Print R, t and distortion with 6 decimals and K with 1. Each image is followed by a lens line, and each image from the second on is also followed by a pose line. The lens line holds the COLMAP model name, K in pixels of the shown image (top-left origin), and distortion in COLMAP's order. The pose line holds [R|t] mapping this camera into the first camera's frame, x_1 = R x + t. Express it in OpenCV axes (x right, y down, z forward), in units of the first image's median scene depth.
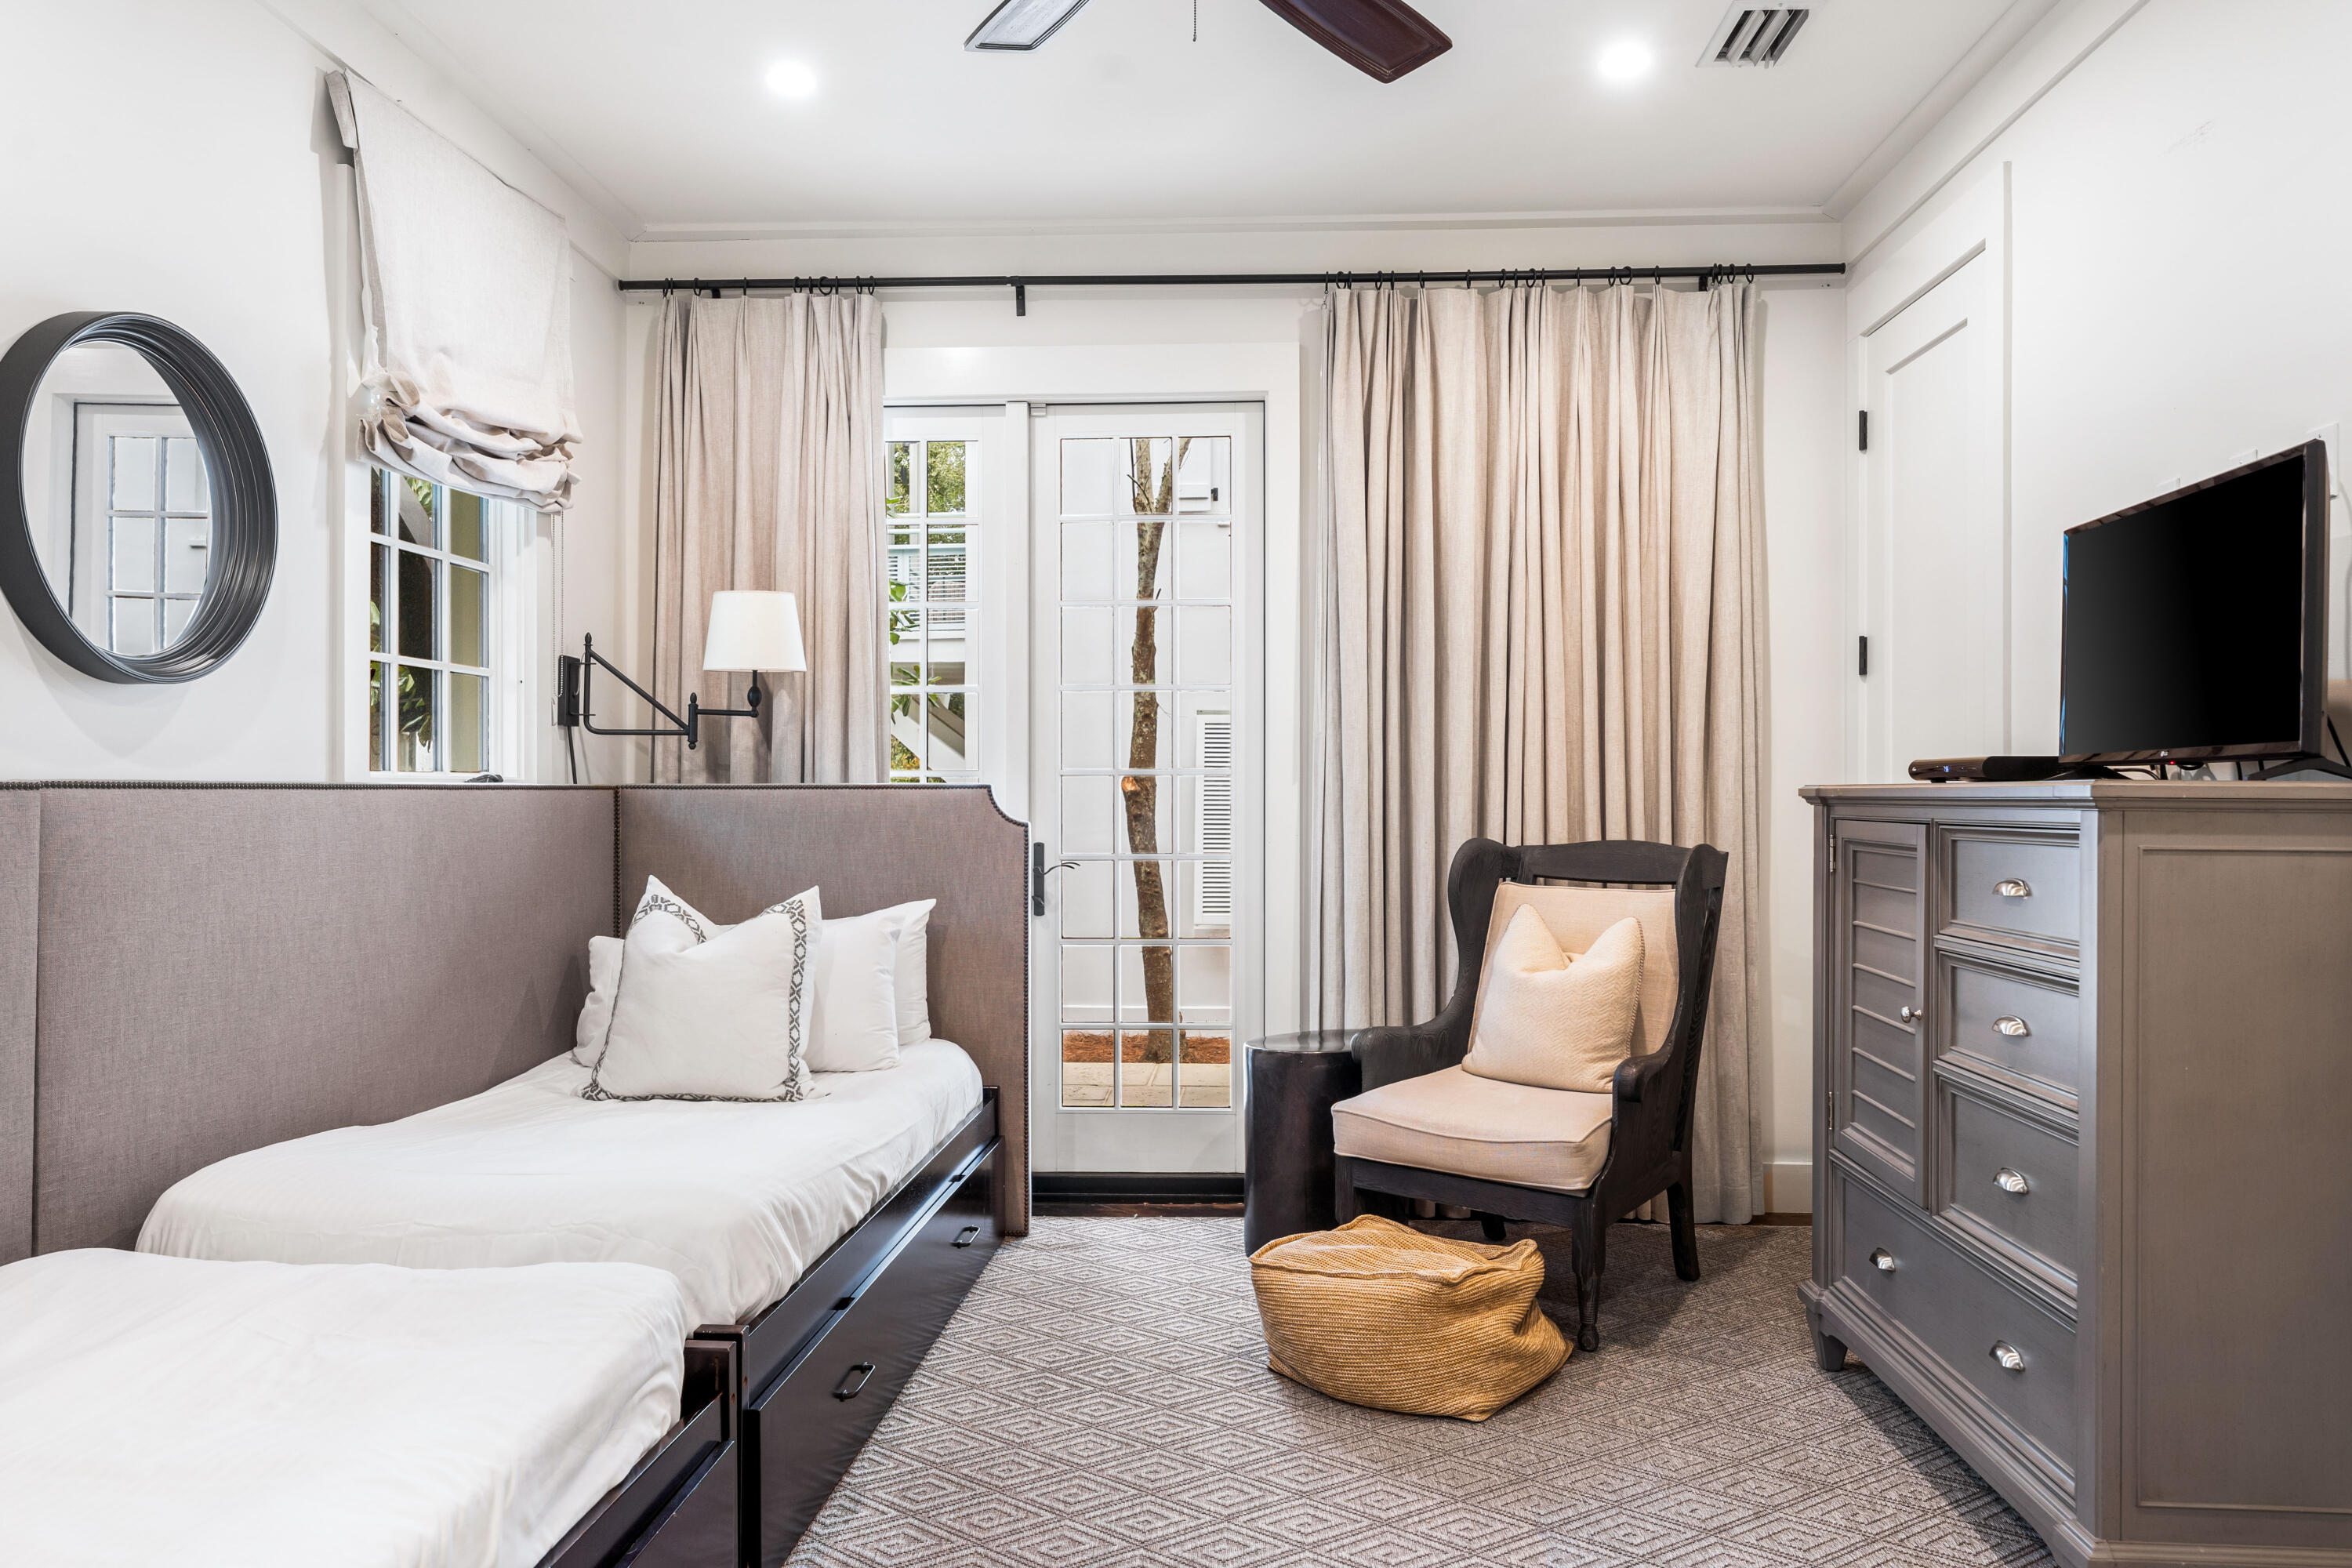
lens RADIAL K [[1656.3, 0, 1181.7], [0, 1656.3, 792.2], [0, 0, 1]] dist [0.013013, 0.003261]
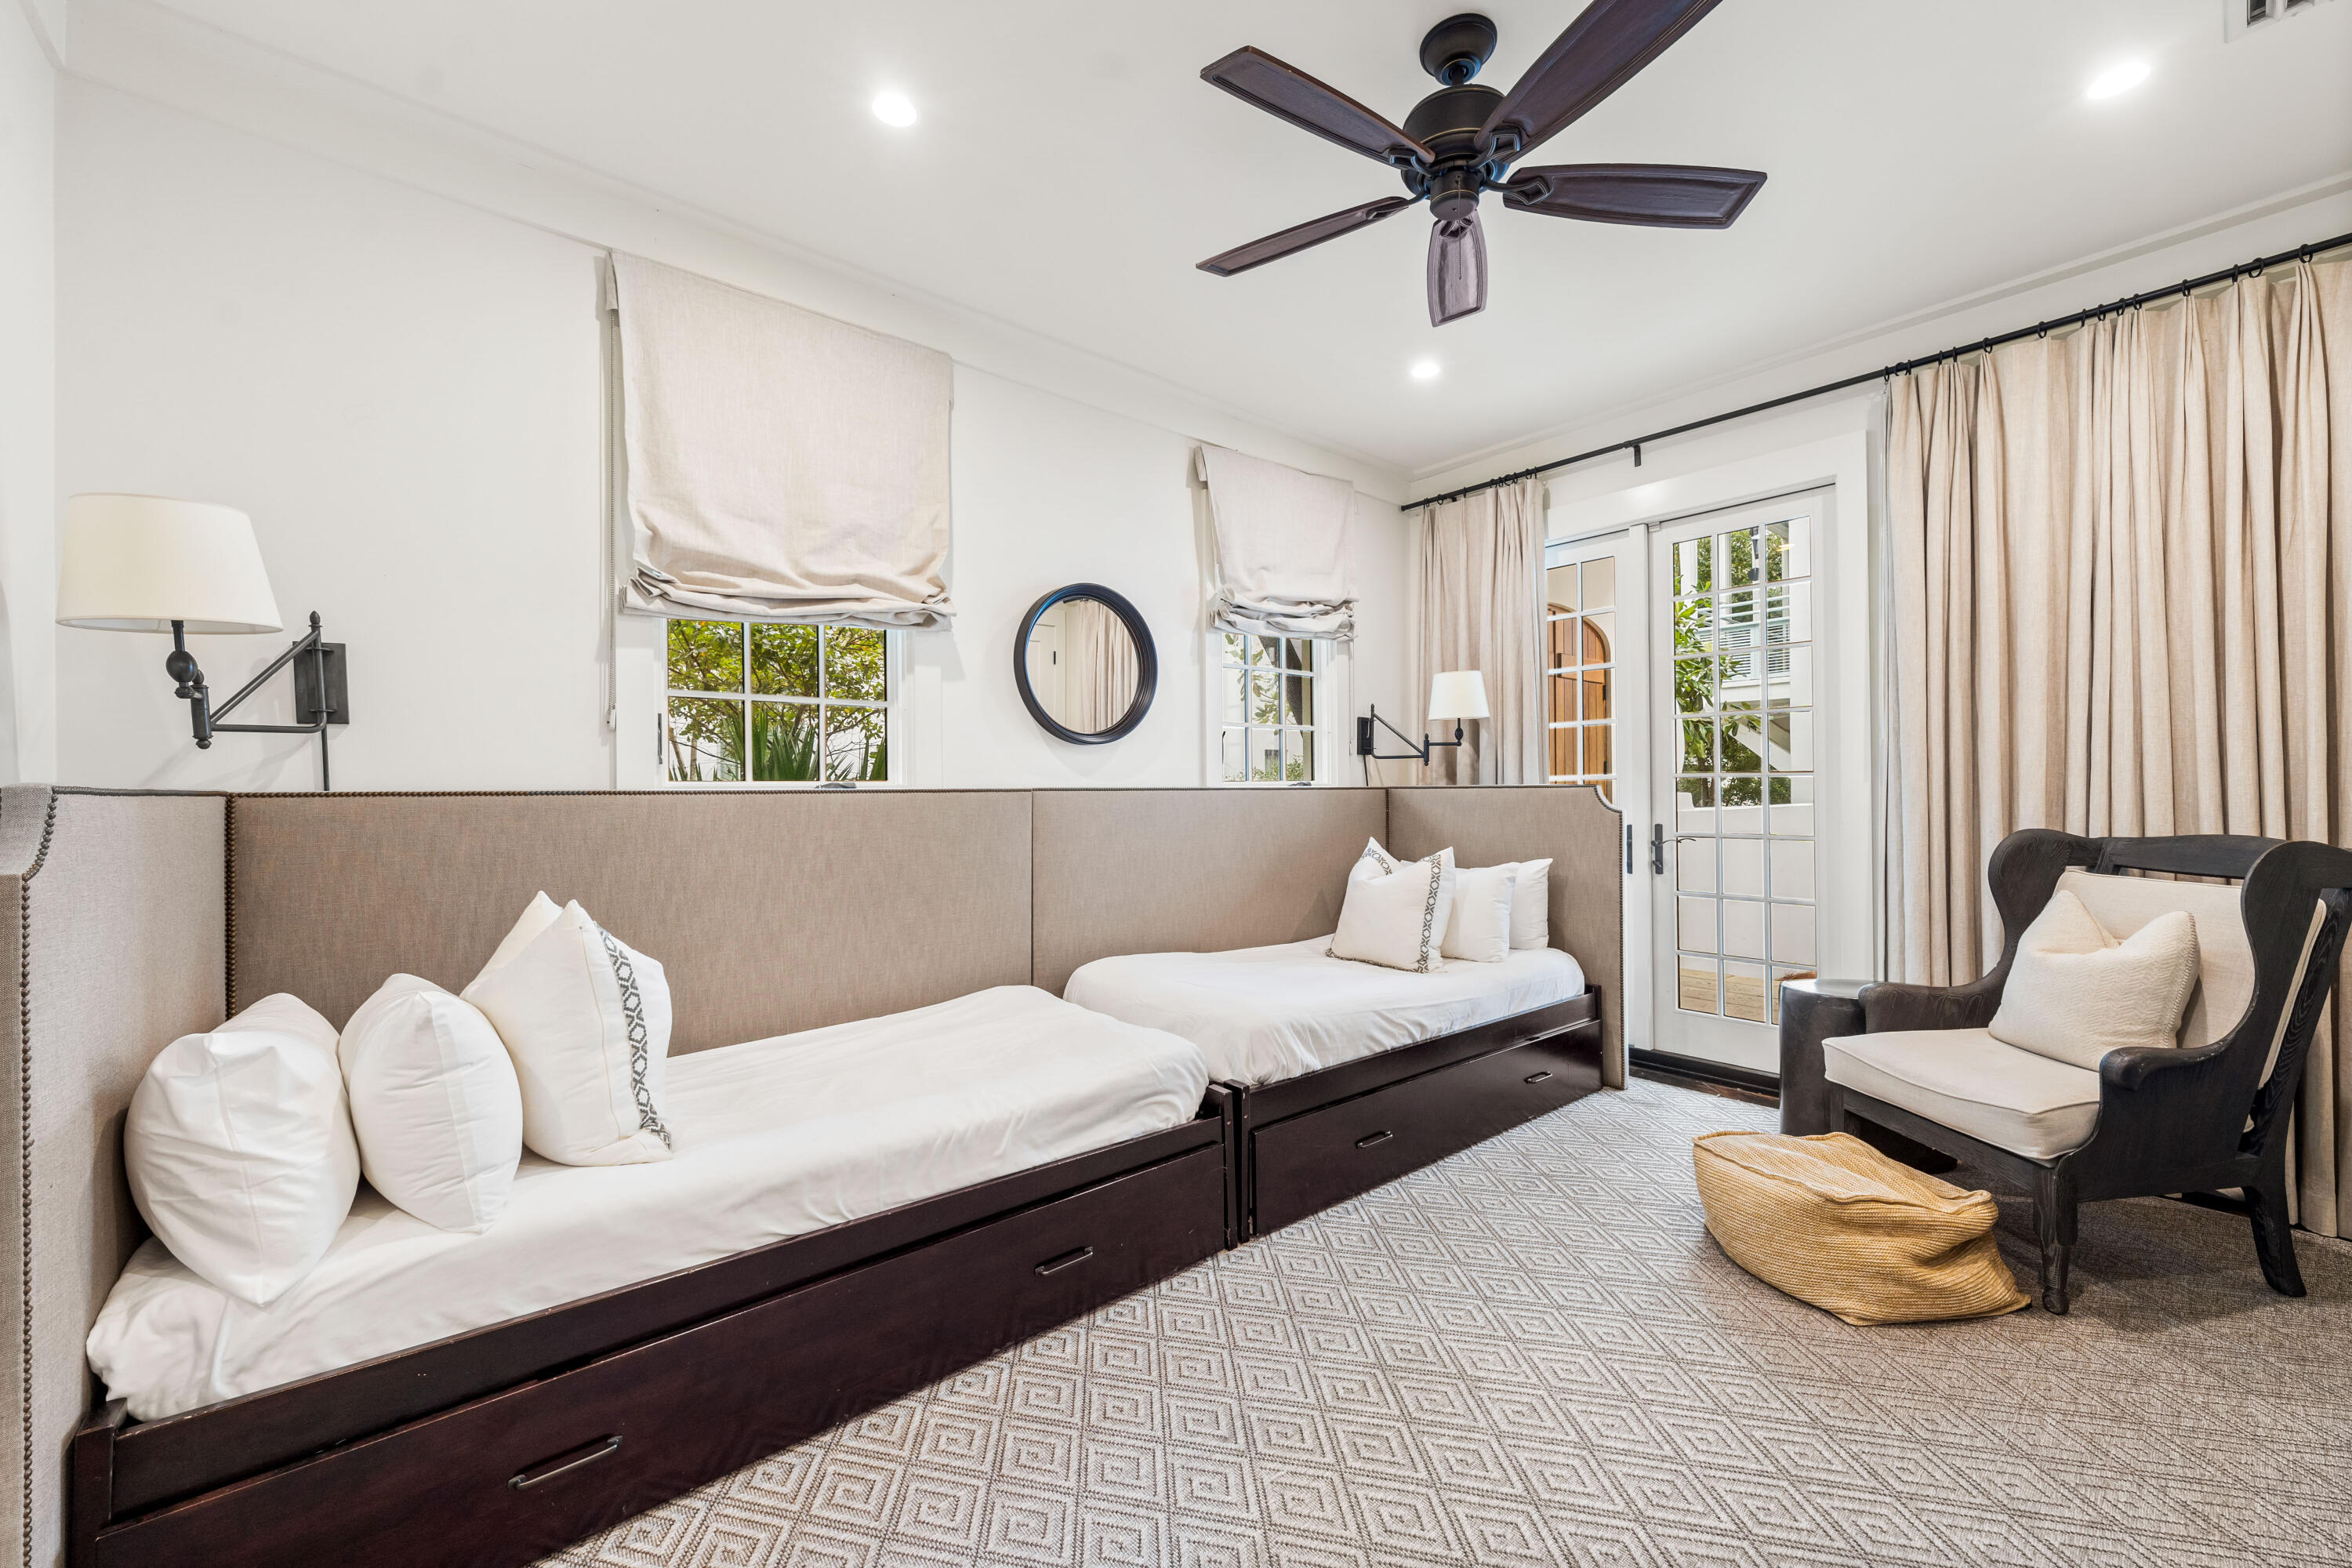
lens RADIAL K [[928.8, 0, 1184.9], [0, 928.8, 791.3], [0, 0, 1]] dist [0.000629, -0.000140]
pose [[0.672122, -0.002743, -0.740436, 0.285072], [0.004858, 0.999988, 0.000705, -0.001008], [0.740425, -0.004071, 0.672127, 0.170736]]
